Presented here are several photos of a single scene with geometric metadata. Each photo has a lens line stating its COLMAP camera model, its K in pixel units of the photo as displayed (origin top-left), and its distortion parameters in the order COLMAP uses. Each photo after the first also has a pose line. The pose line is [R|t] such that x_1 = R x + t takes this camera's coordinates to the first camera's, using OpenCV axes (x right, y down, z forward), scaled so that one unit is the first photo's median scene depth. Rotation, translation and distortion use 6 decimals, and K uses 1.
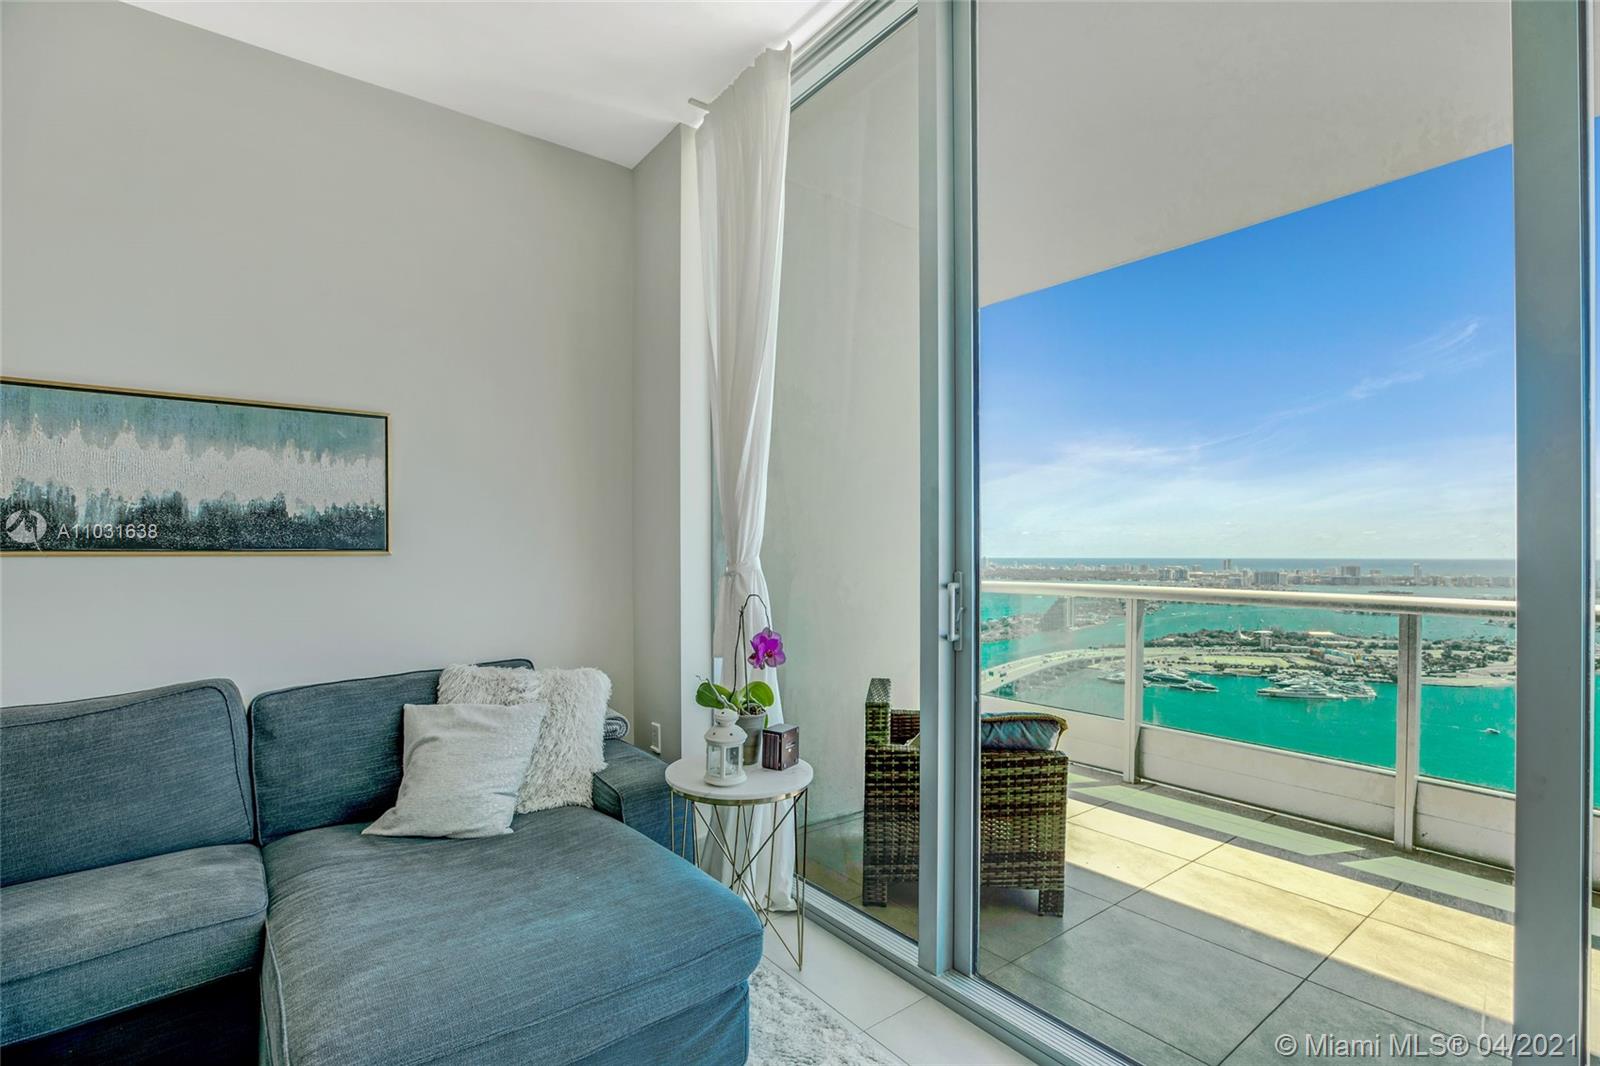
lens RADIAL K [[735.3, 0, 809.2], [0, 735.3, 551.6], [0, 0, 1]] dist [-0.026271, 0.001242]
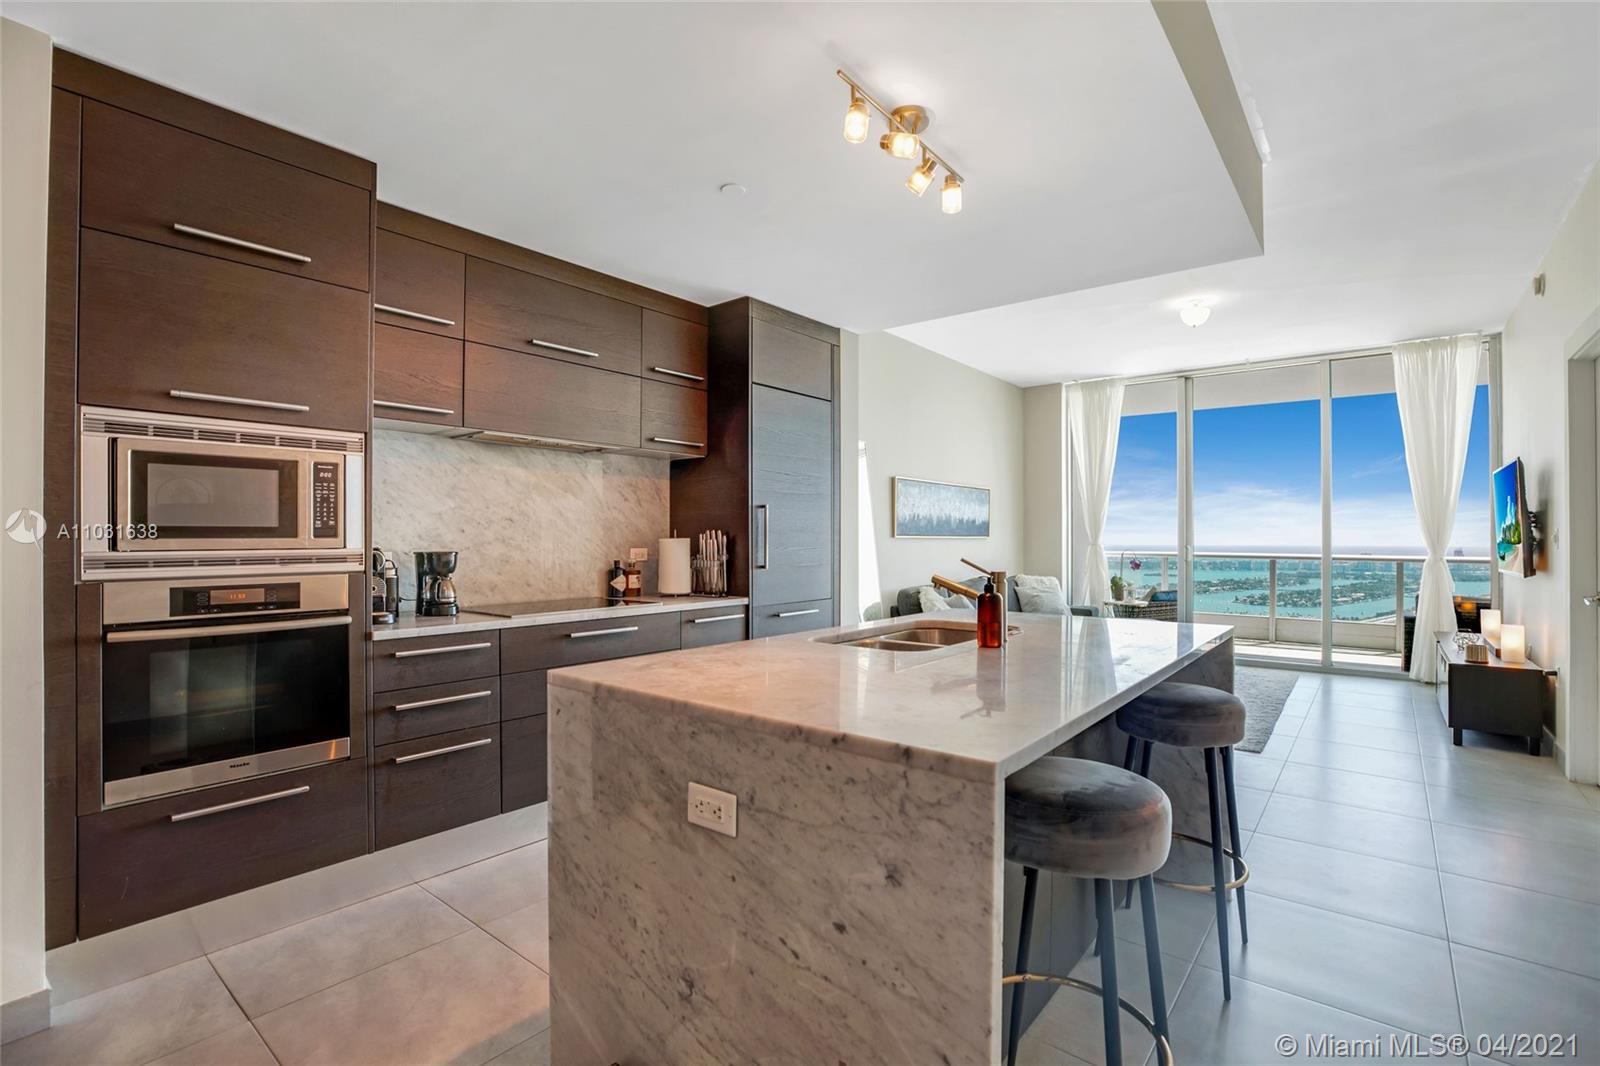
lens RADIAL K [[746.2, 0, 805.6], [0, 746.2, 537.2], [0, 0, 1]] dist [-0.035897, 0.009809]
pose [[0.973751, 0.004849, 0.227564, -2.216258], [-0.005052, 0.999987, 0.000311, 0.007320], [-0.227559, -0.001453, 0.973763, -1.912433]]
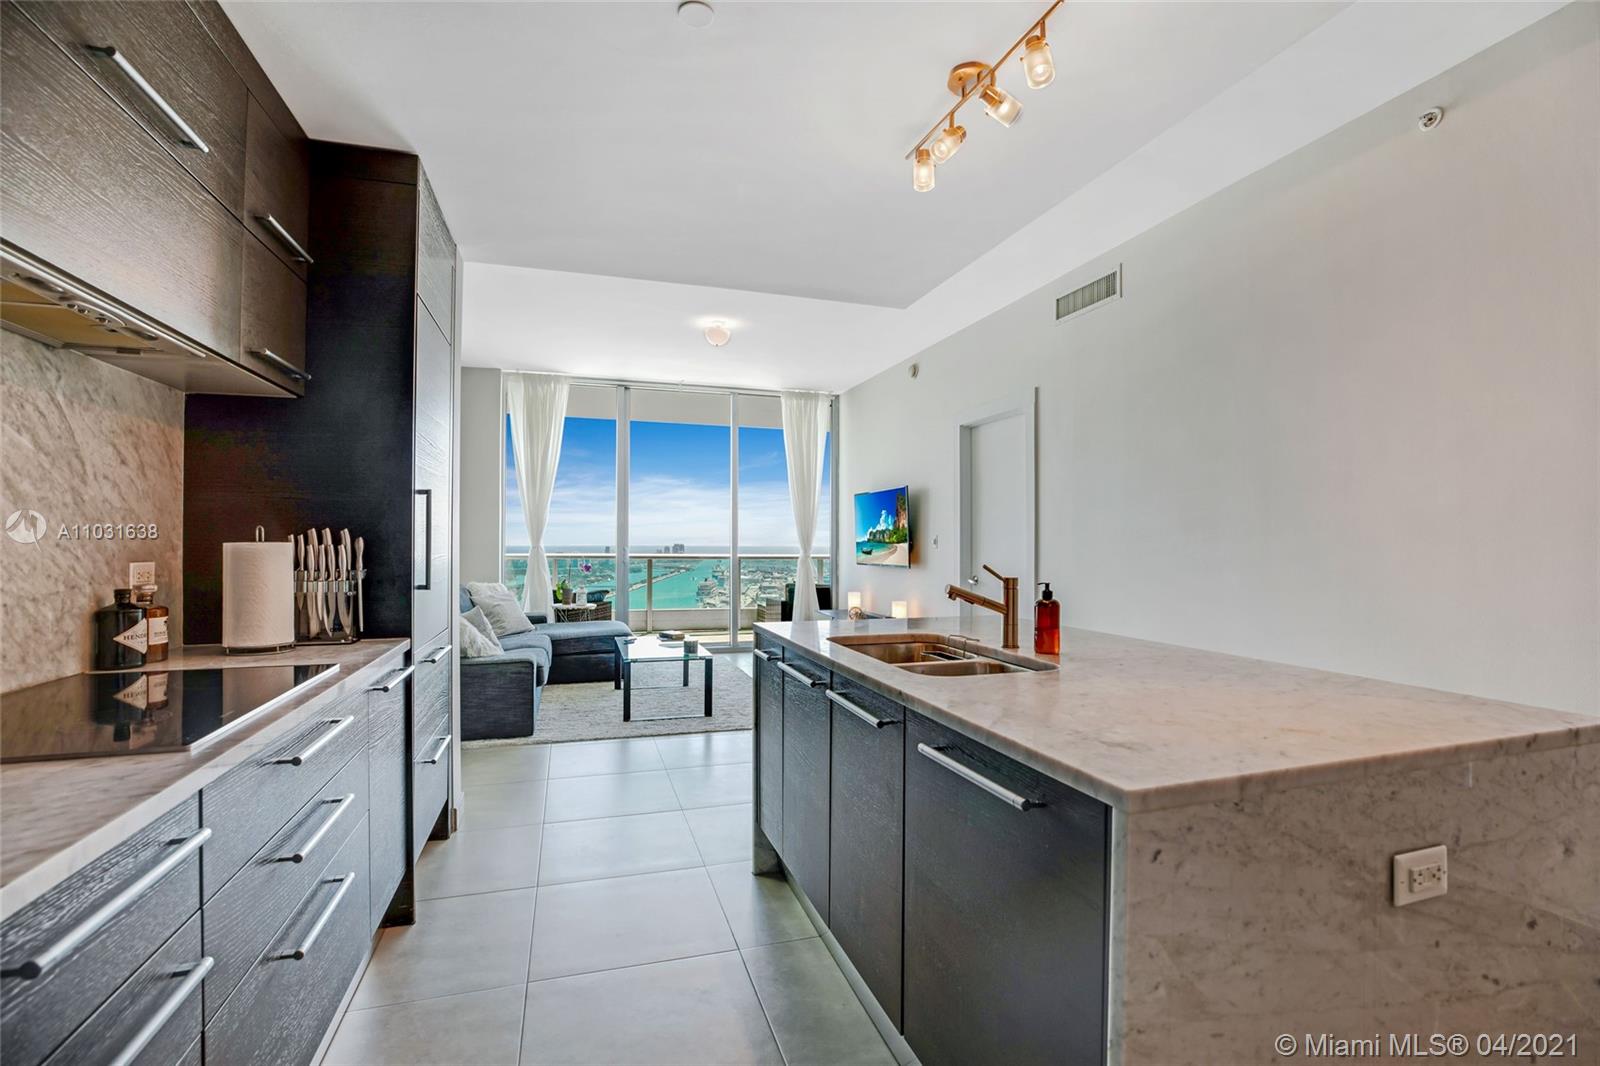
lens RADIAL K [[737.4, 0, 820.6], [0, 737.4, 533.1], [0, 0, 1]] dist [-0.052701, 0.017817]
pose [[0.336512, 0.014062, 0.941574, -2.726066], [-0.006493, 0.999899, -0.012612, 0.007133], [-0.941657, -0.001869, 0.336570, -1.114951]]
